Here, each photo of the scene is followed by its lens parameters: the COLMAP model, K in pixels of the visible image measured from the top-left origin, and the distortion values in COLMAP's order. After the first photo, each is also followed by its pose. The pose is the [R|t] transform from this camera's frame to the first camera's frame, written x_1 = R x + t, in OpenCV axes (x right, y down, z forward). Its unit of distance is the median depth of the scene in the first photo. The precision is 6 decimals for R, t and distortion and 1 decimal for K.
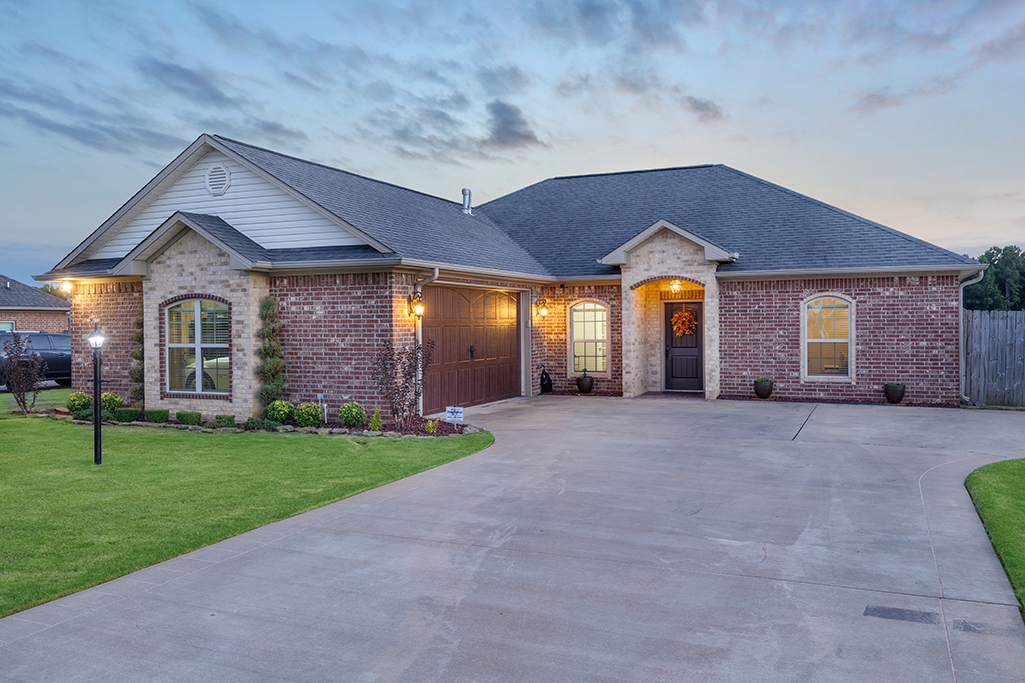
lens RADIAL K [[821.0, 0, 512.5], [0, 821.0, 341.5], [0, 0, 1]] dist [-0.000507, -0.002613]
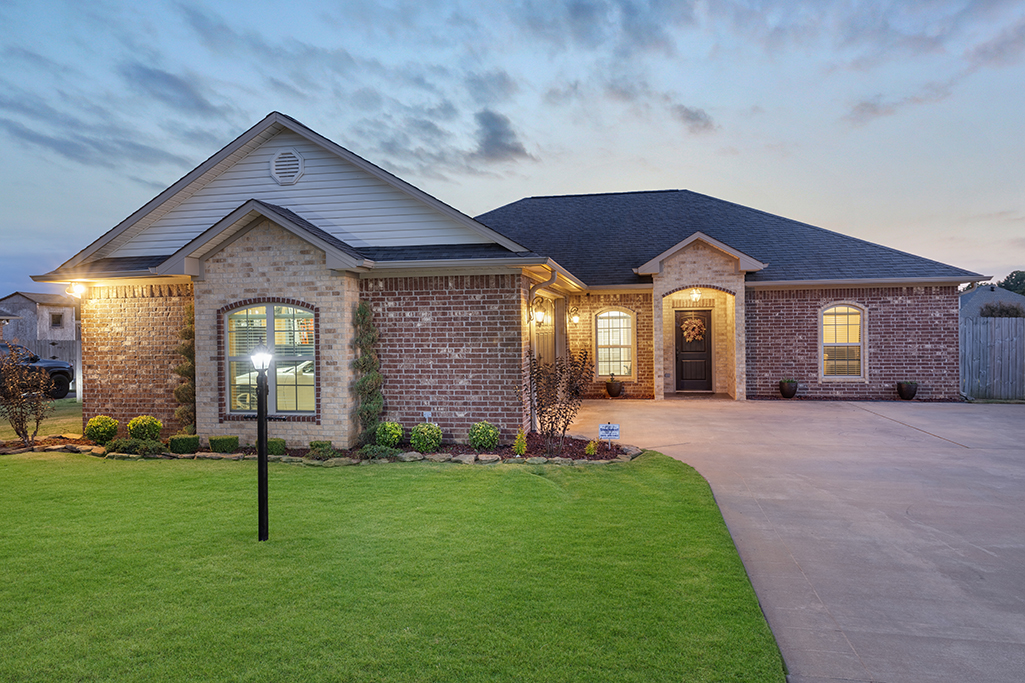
lens RADIAL K [[643.0, 0, 512.5], [0, 643.0, 341.5], [0, 0, 1]] dist [-0.000267, 0.000569]
pose [[0.975460, -0.009501, 0.219973, -0.279945], [0.010366, 0.999942, -0.002780, -0.008235], [-0.219934, 0.004992, 0.975502, 0.288177]]
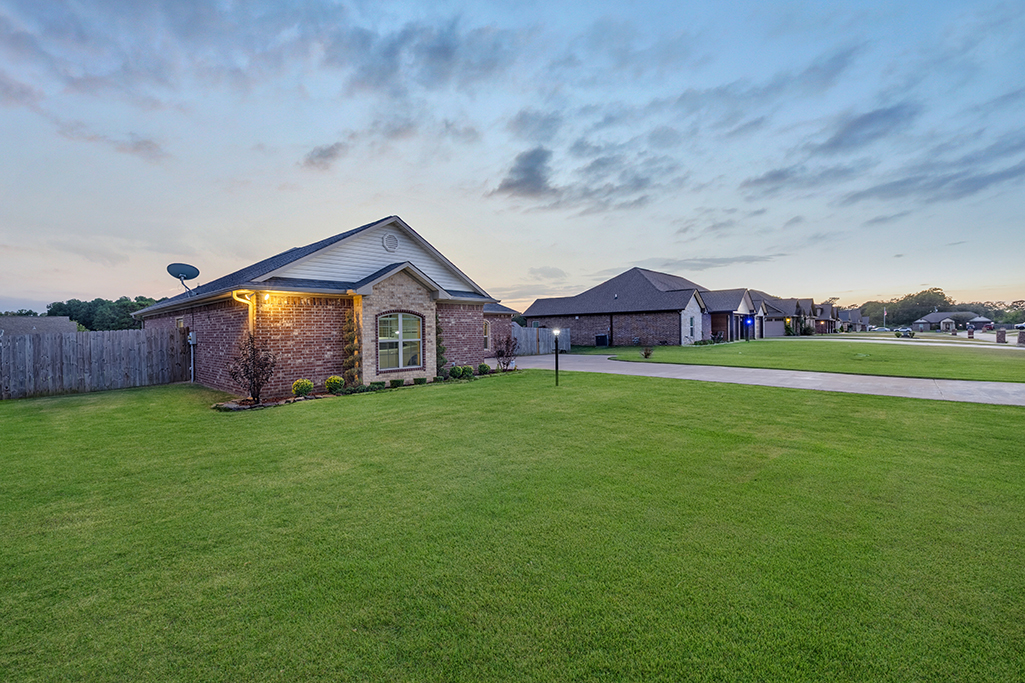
lens RADIAL K [[432.9, 0, 512.5], [0, 432.9, 341.5], [0, 0, 1]] dist [-0.000053, -0.000010]
pose [[0.333466, -0.020295, 0.942544, -1.129216], [0.031324, 0.999455, 0.010438, 0.005084], [-0.942242, 0.026044, 0.333920, 0.475203]]
